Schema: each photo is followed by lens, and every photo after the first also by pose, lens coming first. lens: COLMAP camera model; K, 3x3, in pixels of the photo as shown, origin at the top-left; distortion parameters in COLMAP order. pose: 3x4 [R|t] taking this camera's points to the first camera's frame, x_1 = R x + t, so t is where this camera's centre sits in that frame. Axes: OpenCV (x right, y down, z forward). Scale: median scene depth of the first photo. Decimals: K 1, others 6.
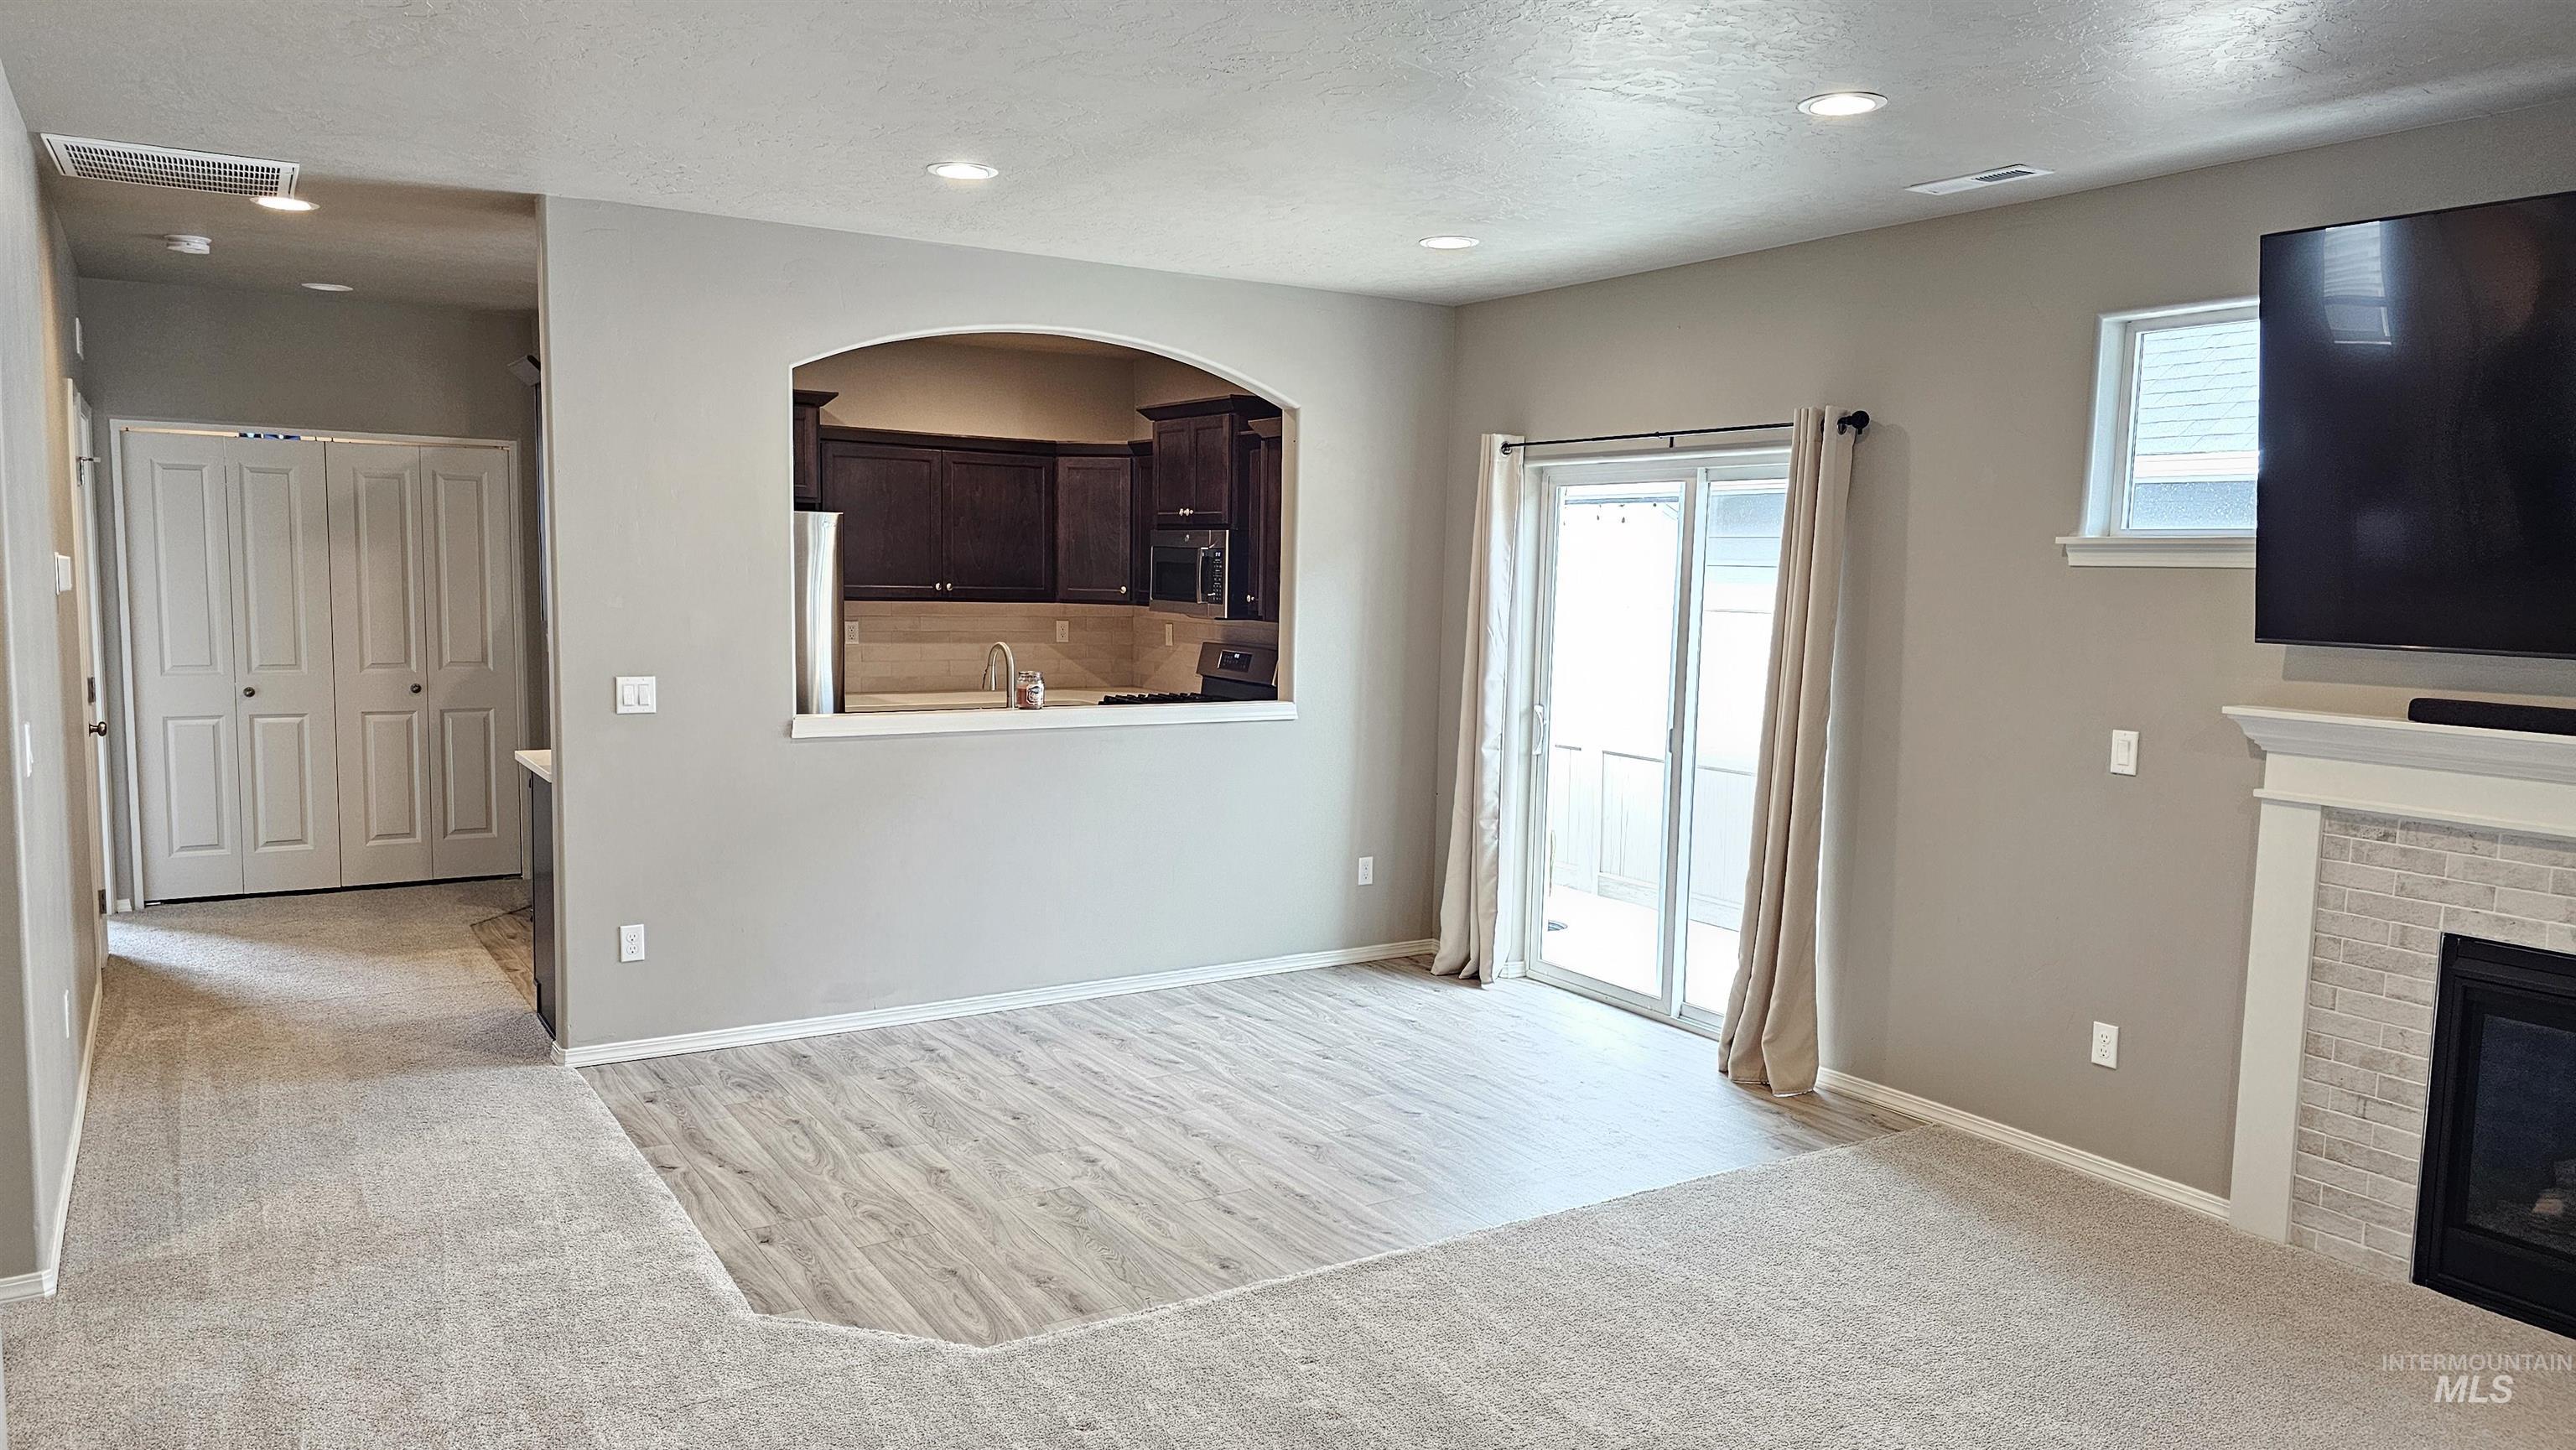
lens RADIAL K [[1681.5, 0, 1288.0], [0, 1681.5, 725.0], [0, 0, 1]] dist [0.036619, -0.000822]
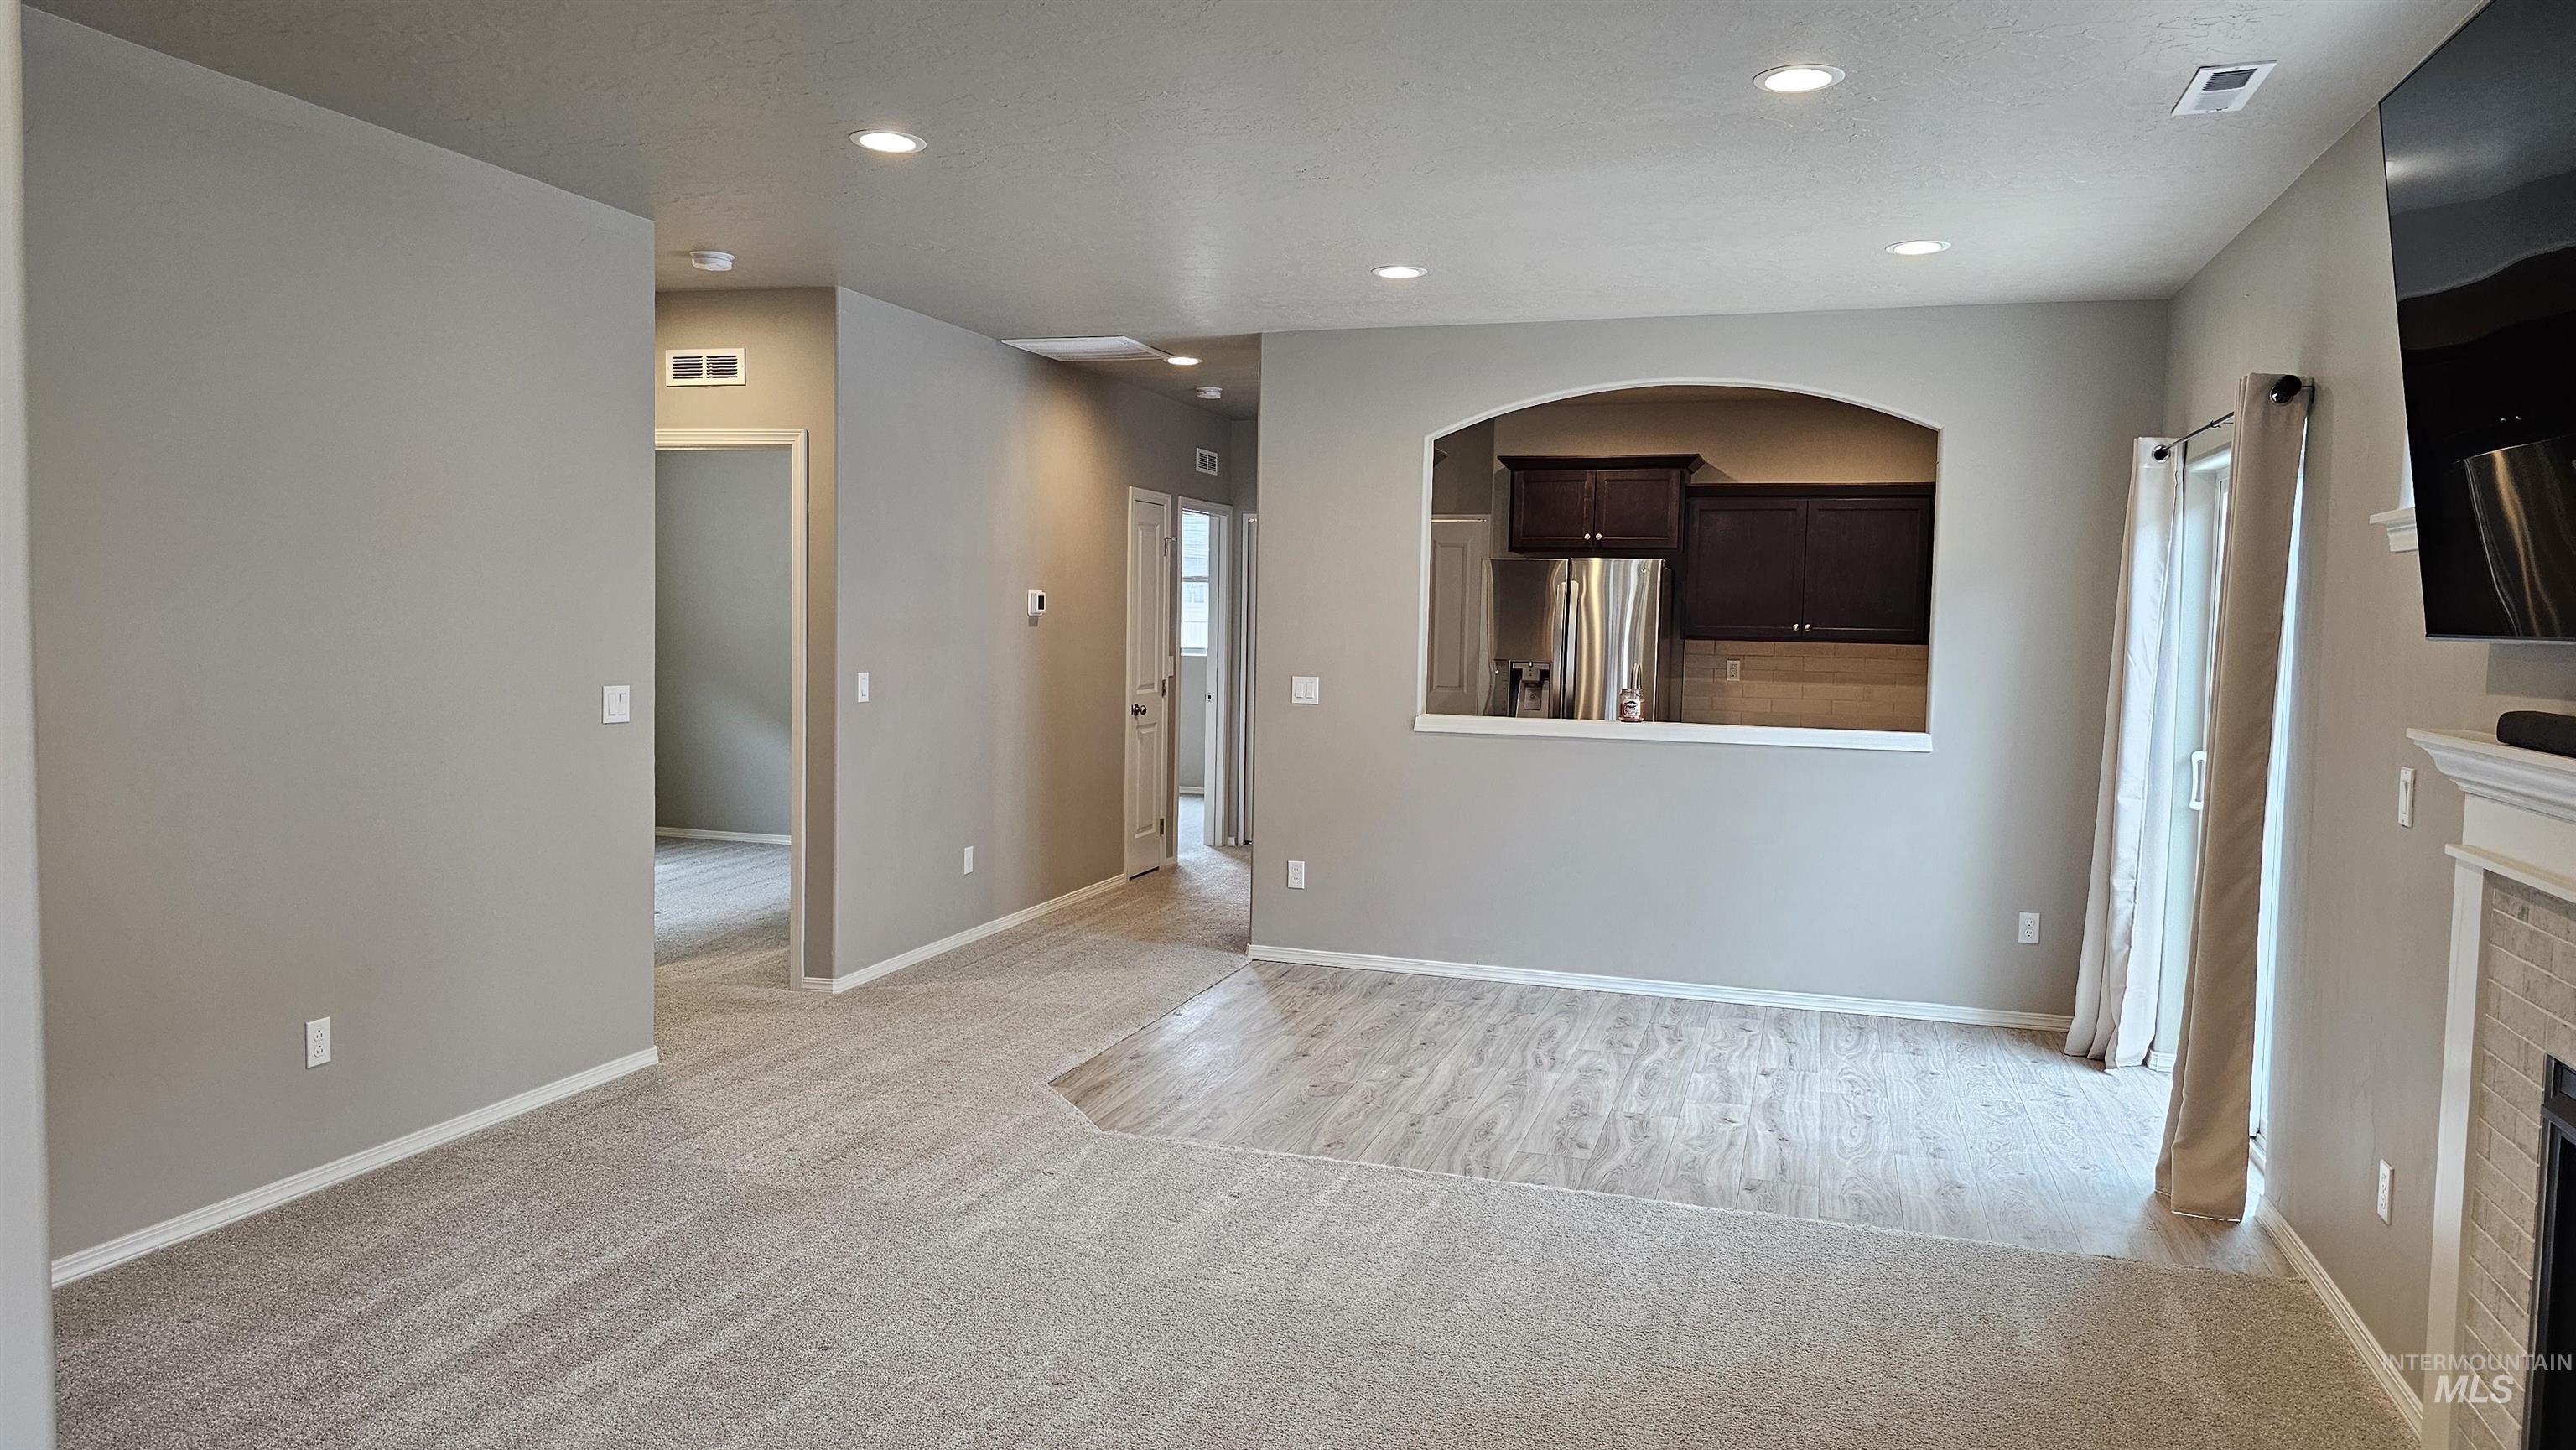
lens RADIAL K [[1703.4, 0, 1288.0], [0, 1703.4, 725.0], [0, 0, 1]] dist [-0.028587, -0.000475]
pose [[0.631964, 0.040542, -0.773937, 0.686228], [-0.080262, 0.996685, -0.013328, 0.030364], [0.770830, 0.070541, 0.633123, 0.142495]]
